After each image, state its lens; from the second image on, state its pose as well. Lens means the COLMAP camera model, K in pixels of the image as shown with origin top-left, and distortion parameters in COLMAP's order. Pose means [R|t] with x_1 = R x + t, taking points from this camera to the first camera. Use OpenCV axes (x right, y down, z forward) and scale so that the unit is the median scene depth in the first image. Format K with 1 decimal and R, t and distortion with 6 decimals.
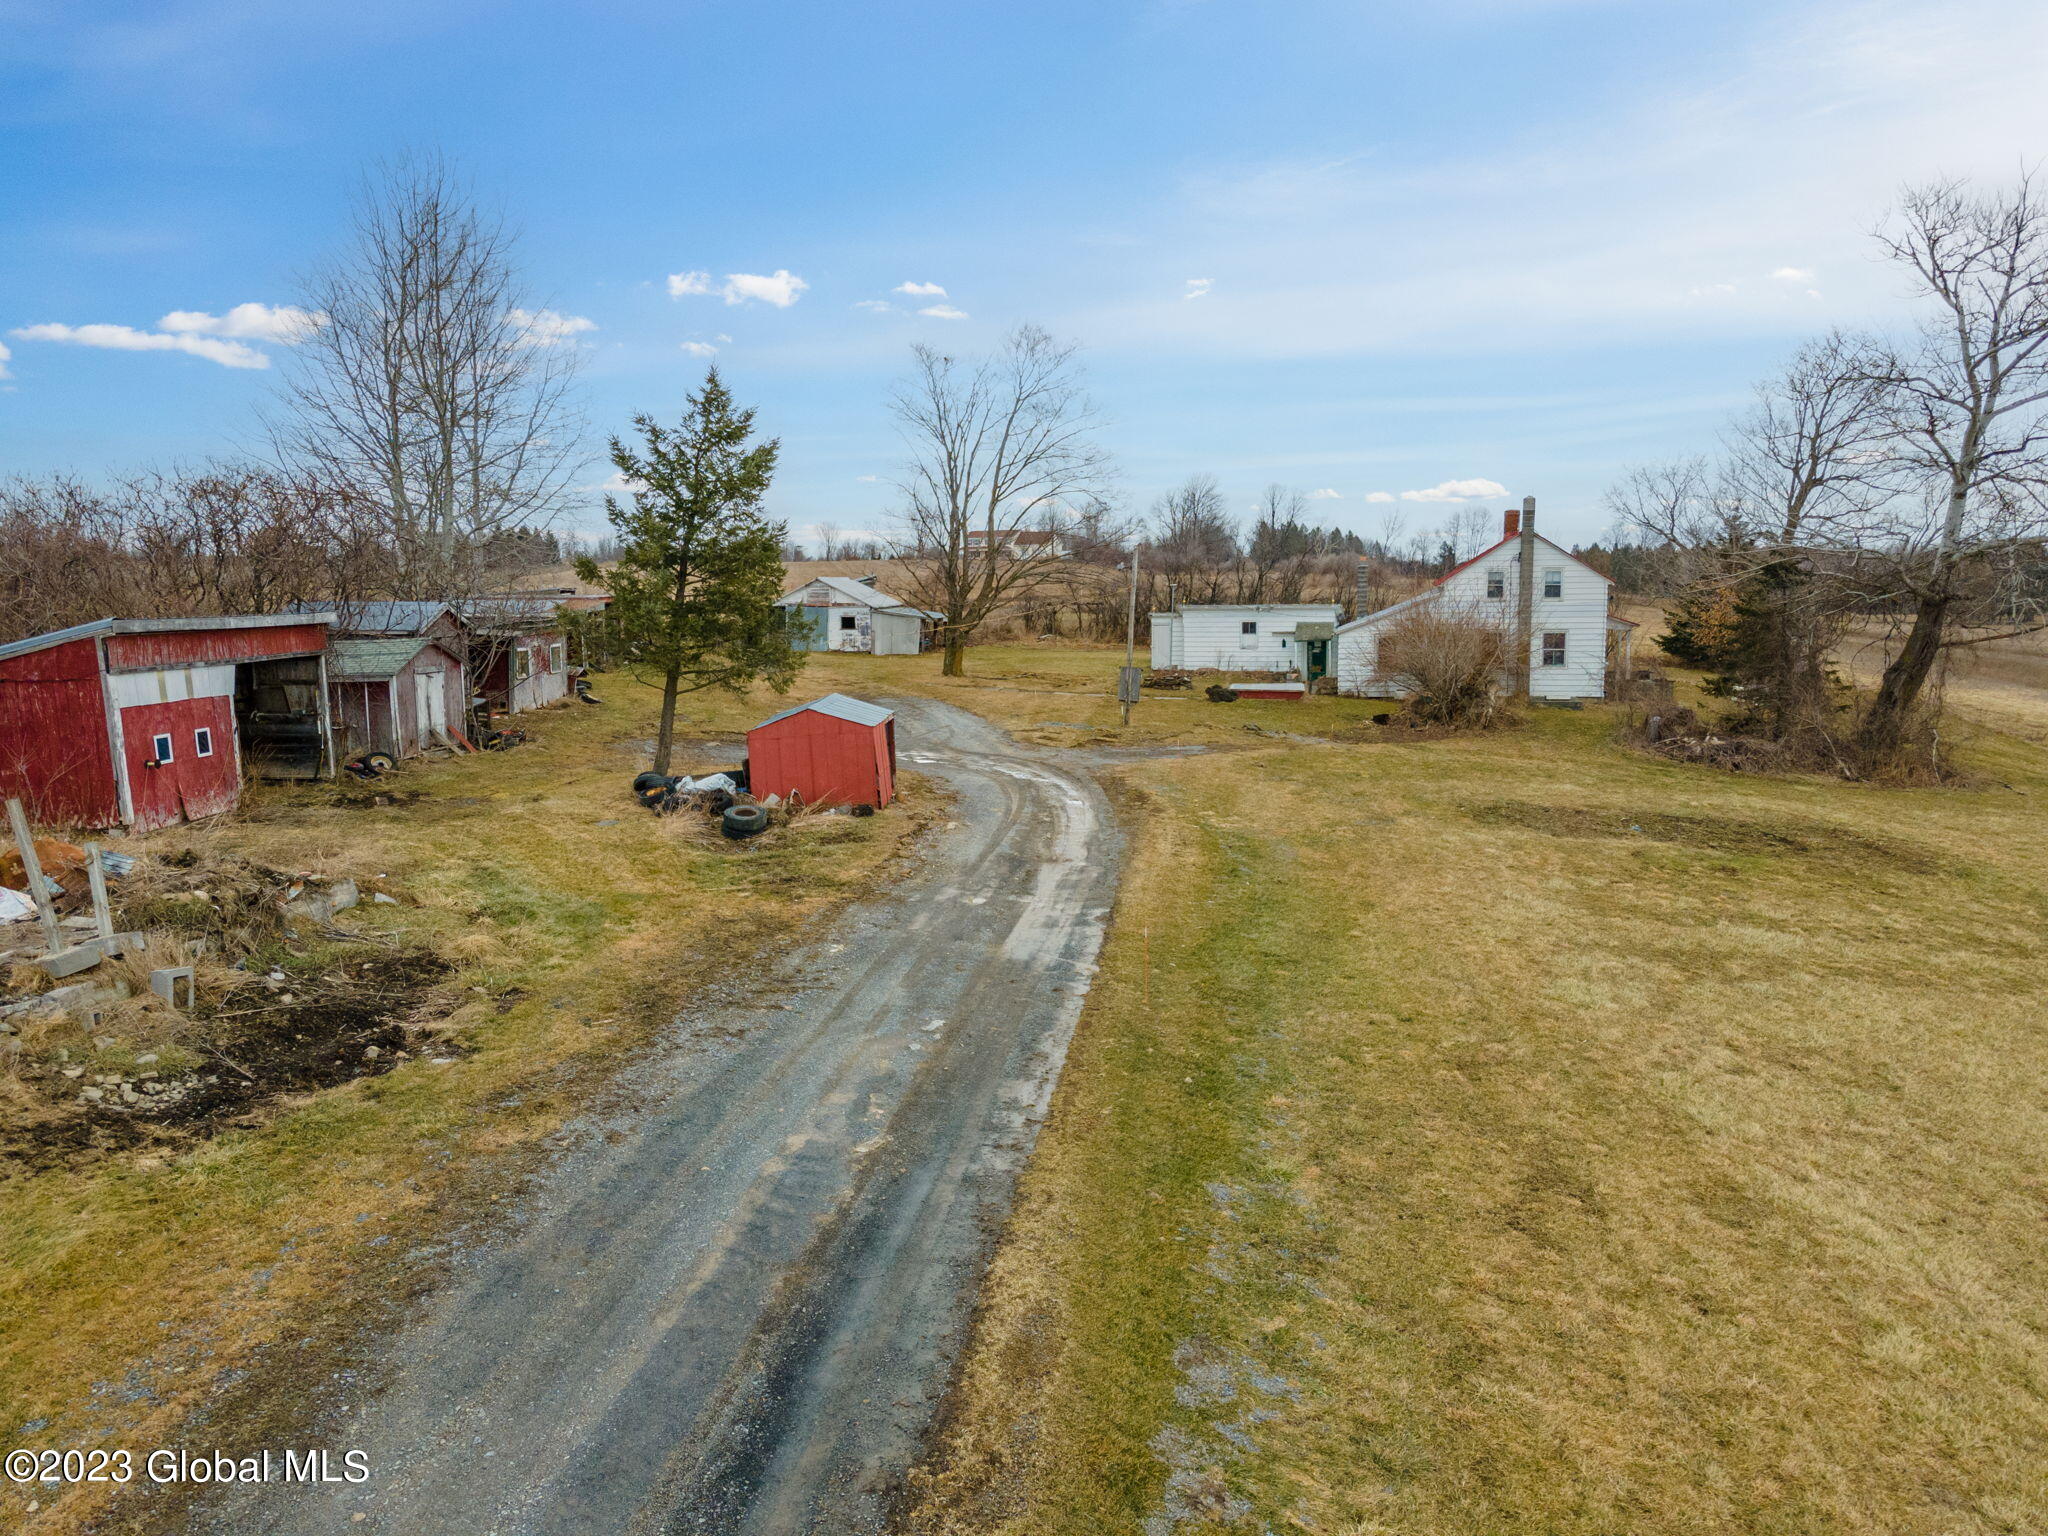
lens RADIAL K [[1495.1, 0, 1020.6], [0, 1495.1, 763.9], [0, 0, 1]] dist [0.039108, 0.009199]
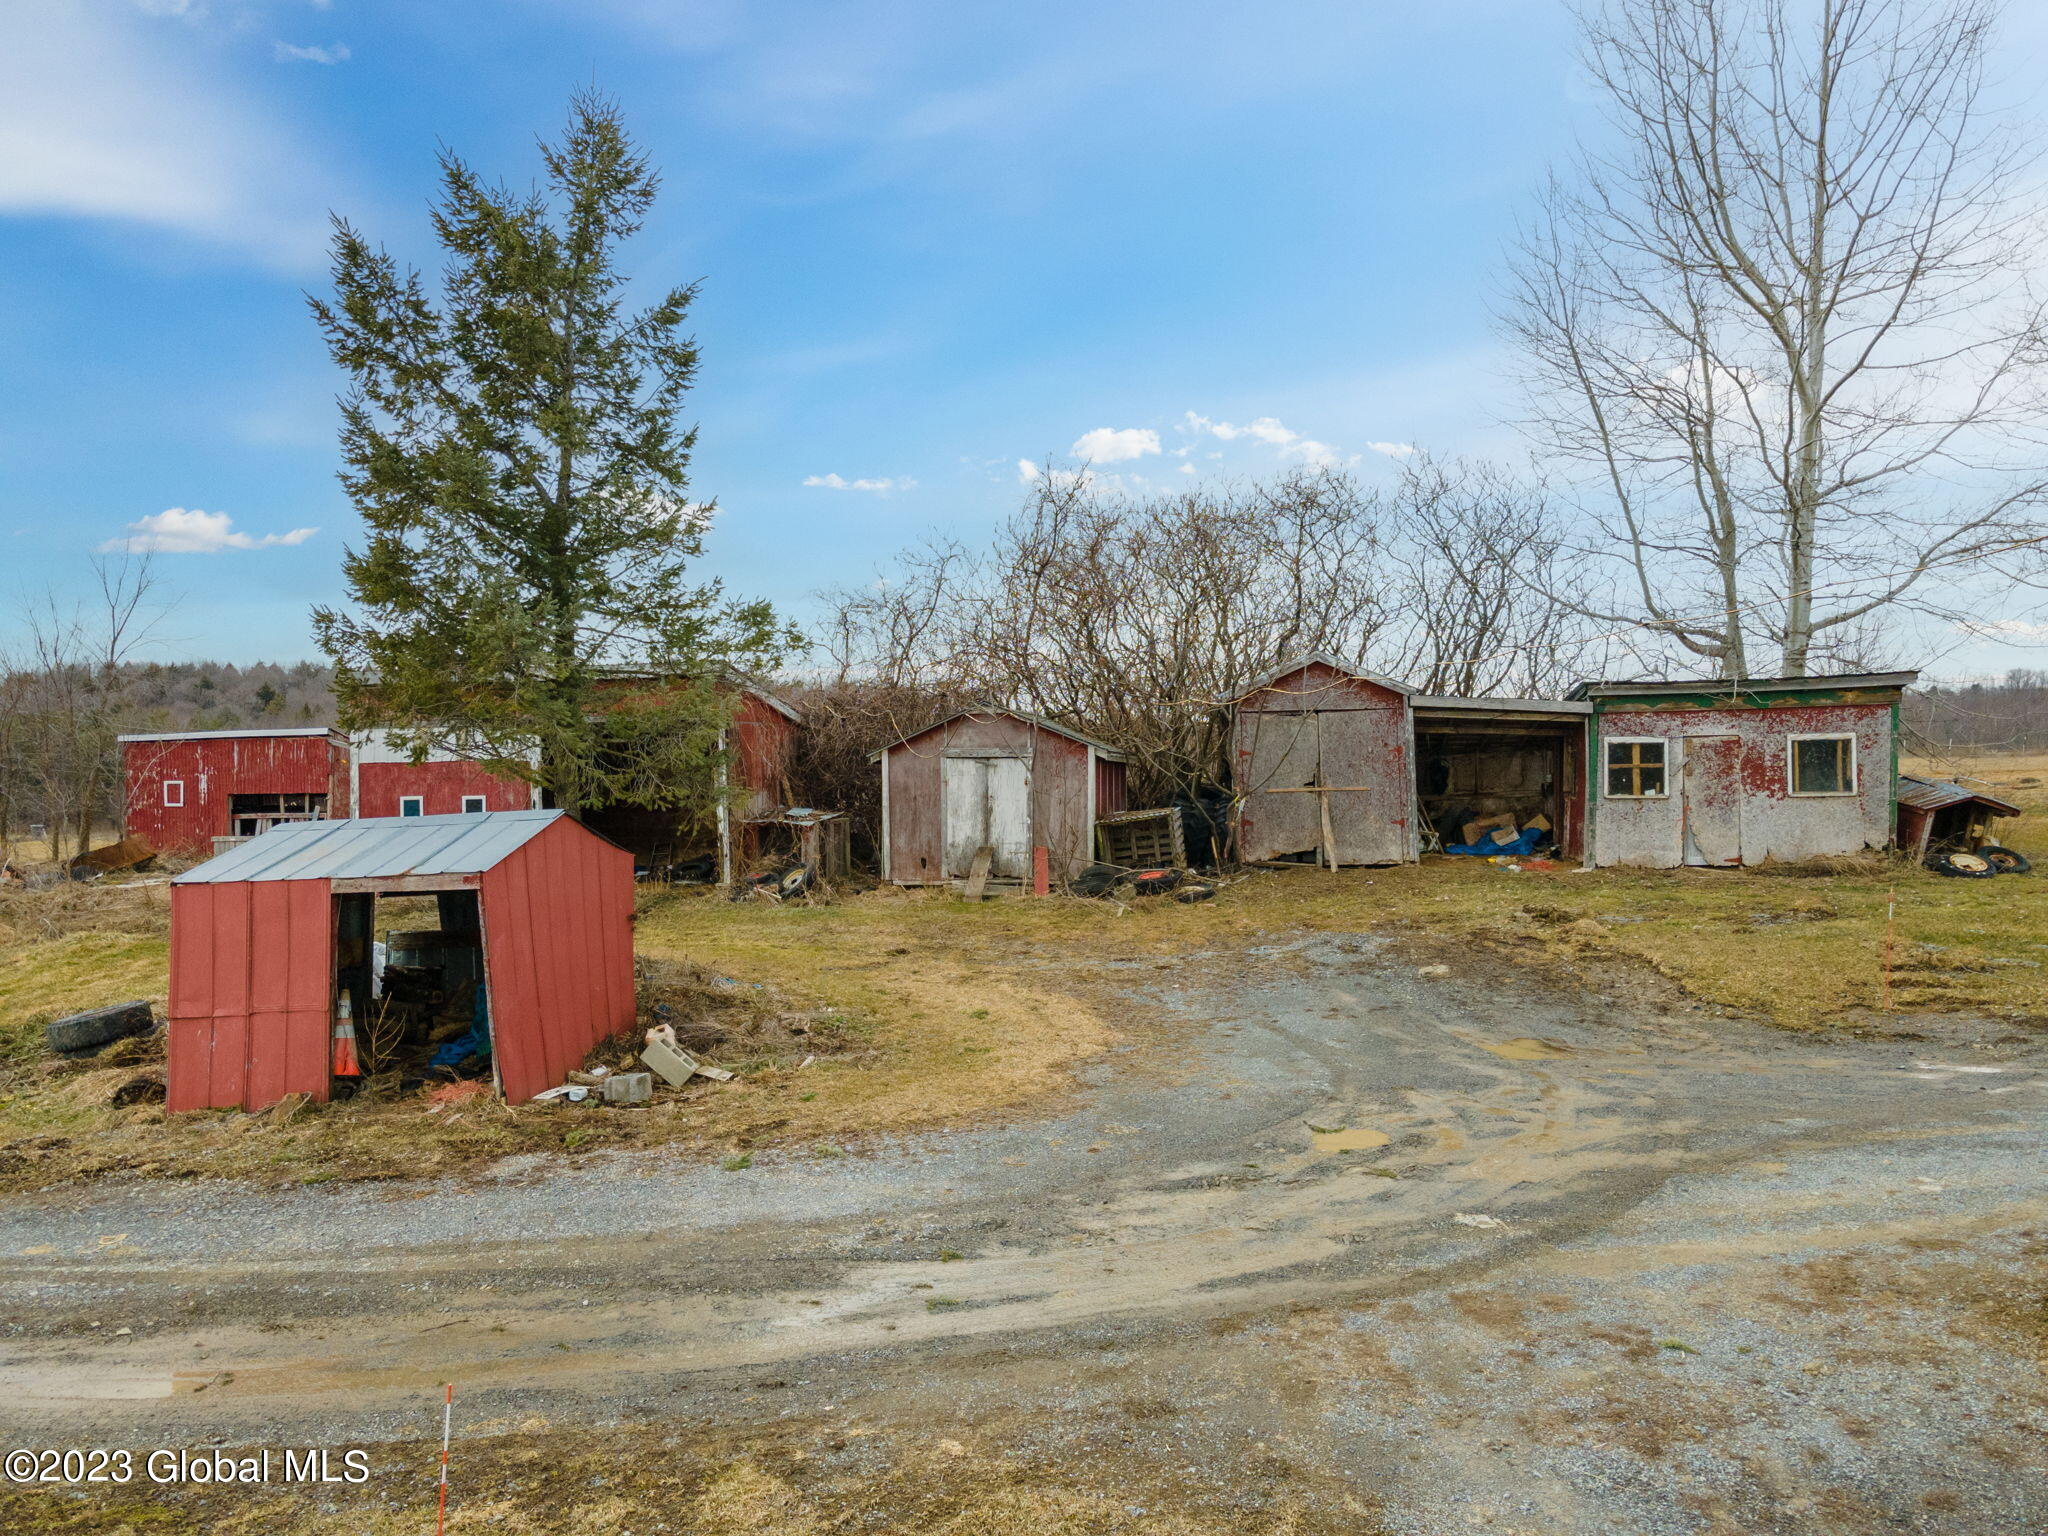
lens RADIAL K [[1495.1, 0, 1020.6], [0, 1495.1, 763.9], [0, 0, 1]] dist [0.039108, 0.009199]
pose [[-0.101310, 0.016087, -0.994725, 0.282954], [-0.106833, 0.993912, 0.026954, -0.095805], [0.989102, 0.109000, -0.098975, 1.351920]]
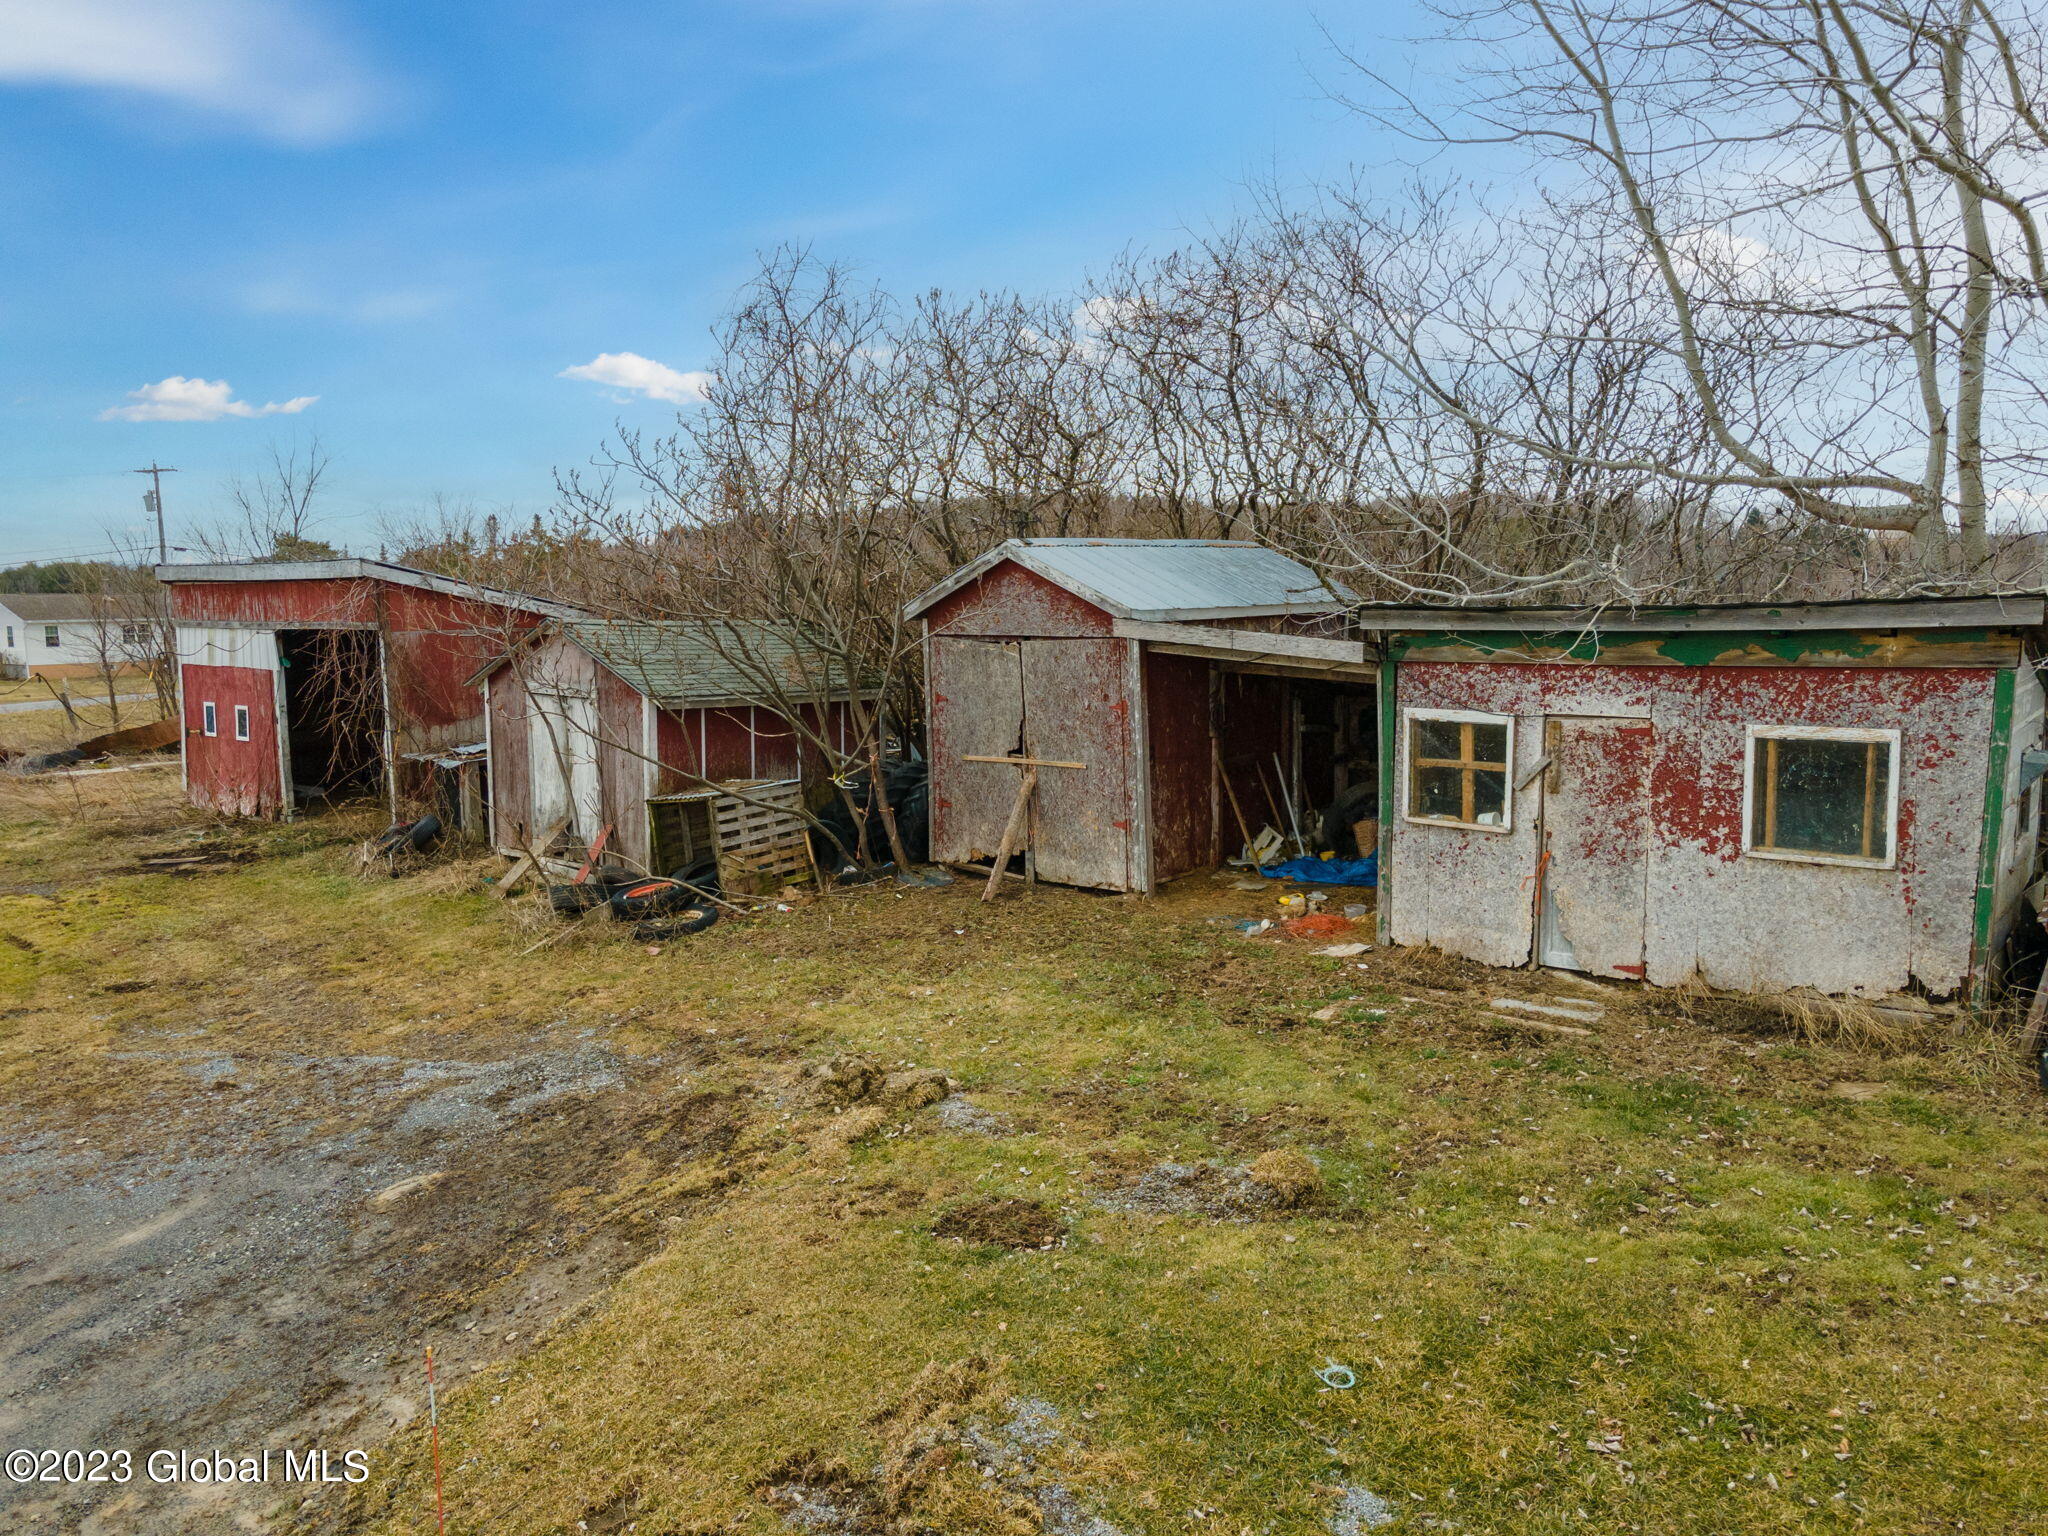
lens RADIAL K [[1495.1, 0, 1020.6], [0, 1495.1, 763.9], [0, 0, 1]] dist [0.039108, 0.009199]
pose [[-0.575741, 0.117757, -0.809108, -0.129378], [-0.082151, 0.976236, 0.200537, -0.179776], [0.813495, 0.181926, -0.552385, 1.717495]]
